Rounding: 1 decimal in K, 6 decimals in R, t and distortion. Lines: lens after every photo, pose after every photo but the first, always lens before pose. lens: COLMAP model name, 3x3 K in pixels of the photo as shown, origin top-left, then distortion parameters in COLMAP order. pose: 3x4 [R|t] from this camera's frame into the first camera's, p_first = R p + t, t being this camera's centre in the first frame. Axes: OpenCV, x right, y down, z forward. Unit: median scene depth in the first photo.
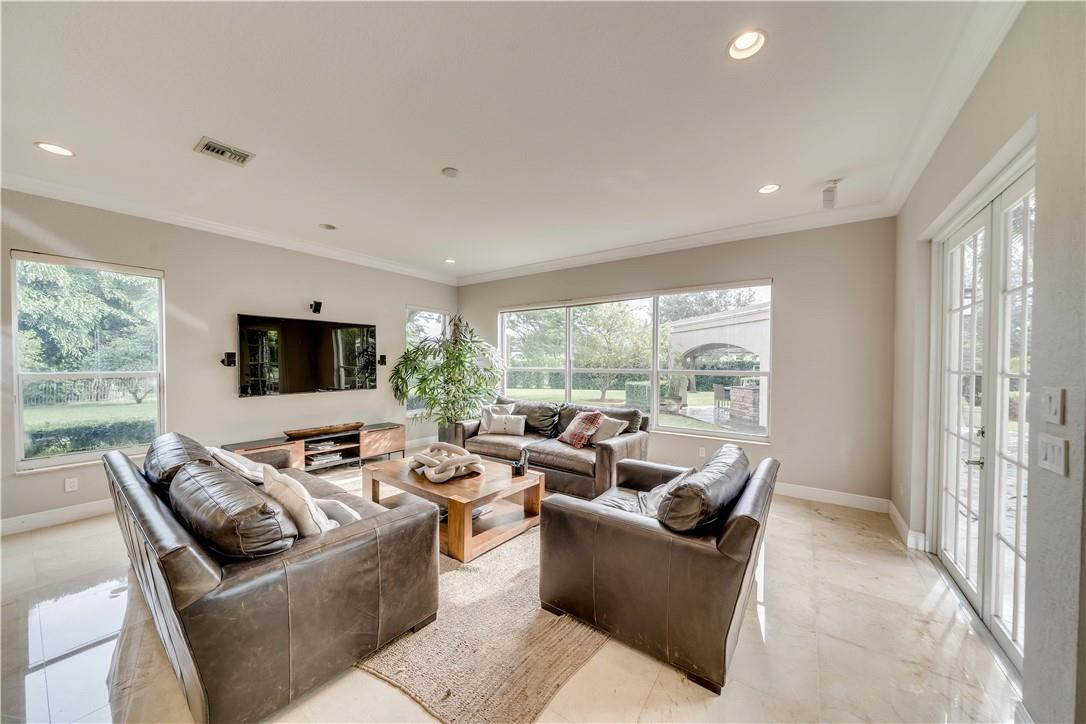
lens RADIAL K [[375.6, 0, 540.2], [0, 375.6, 369.0], [0, 0, 1]] dist [-0.003511, -0.000107]
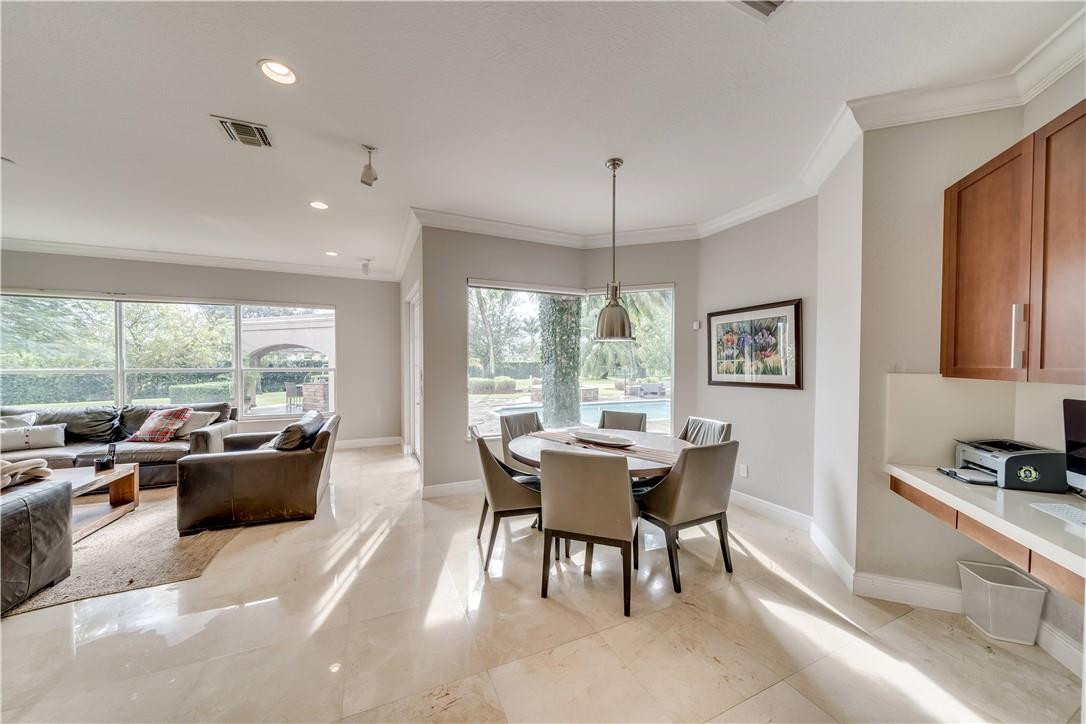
lens RADIAL K [[375.6, 0, 540.2], [0, 375.6, 369.0], [0, 0, 1]] dist [-0.003511, -0.000107]
pose [[0.502732, -0.018421, 0.864246, -0.262242], [0.016915, 0.999791, 0.011471, 0.006946], [-0.864277, 0.008852, 0.502938, -0.445865]]
